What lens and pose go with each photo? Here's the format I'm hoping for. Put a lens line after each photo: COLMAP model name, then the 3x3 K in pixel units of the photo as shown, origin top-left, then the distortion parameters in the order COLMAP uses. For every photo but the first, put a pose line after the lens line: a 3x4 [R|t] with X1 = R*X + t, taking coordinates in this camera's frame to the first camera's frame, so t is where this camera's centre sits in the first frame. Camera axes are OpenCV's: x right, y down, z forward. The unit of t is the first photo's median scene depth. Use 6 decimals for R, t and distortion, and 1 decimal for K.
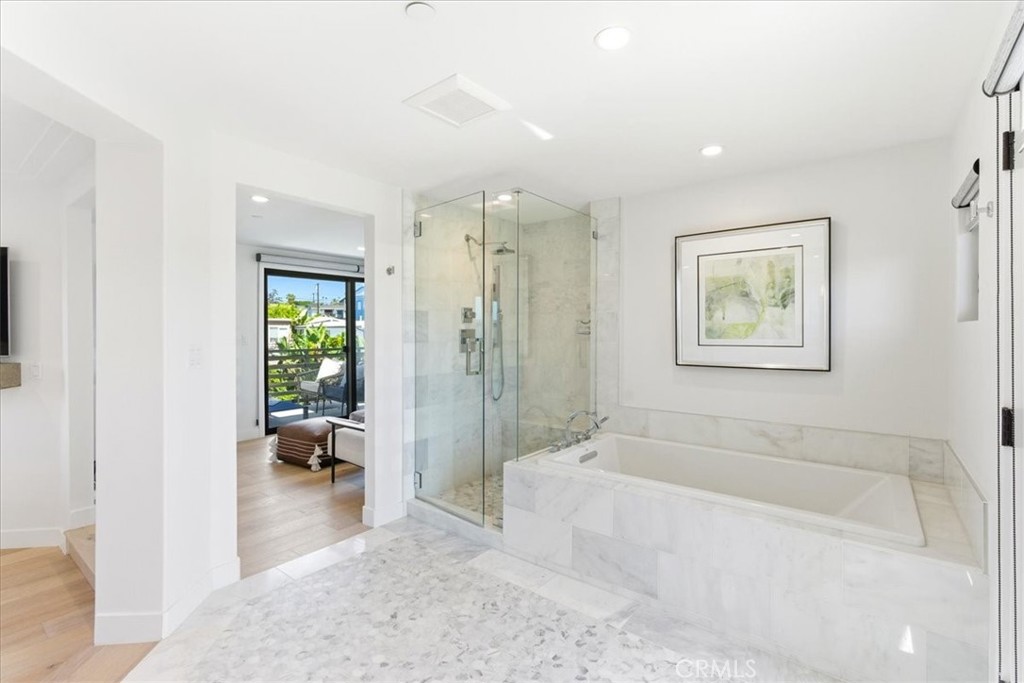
lens RADIAL K [[461.1, 0, 510.9], [0, 461.1, 334.2], [0, 0, 1]] dist [-0.006852, 0.003753]
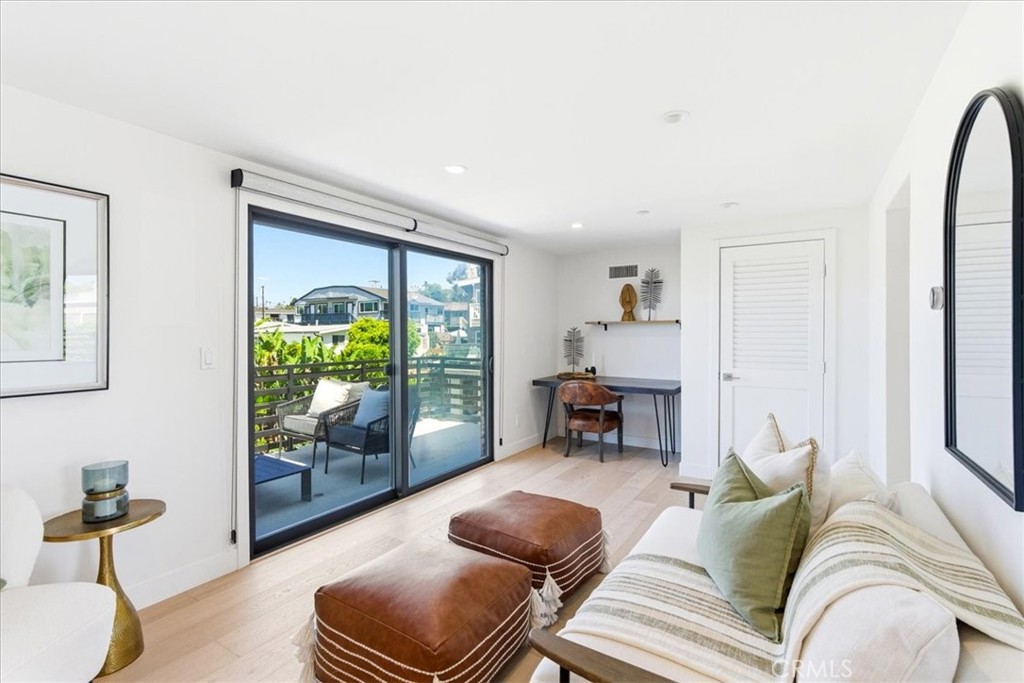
lens RADIAL K [[461.1, 0, 513.9], [0, 461.1, 332.3], [0, 0, 1]] dist [-0.006852, 0.003753]
pose [[0.994140, -0.007717, 0.107820, -0.071821], [0.009186, 0.999872, -0.013128, -0.001108], [-0.107705, 0.014042, 0.994084, 0.114175]]
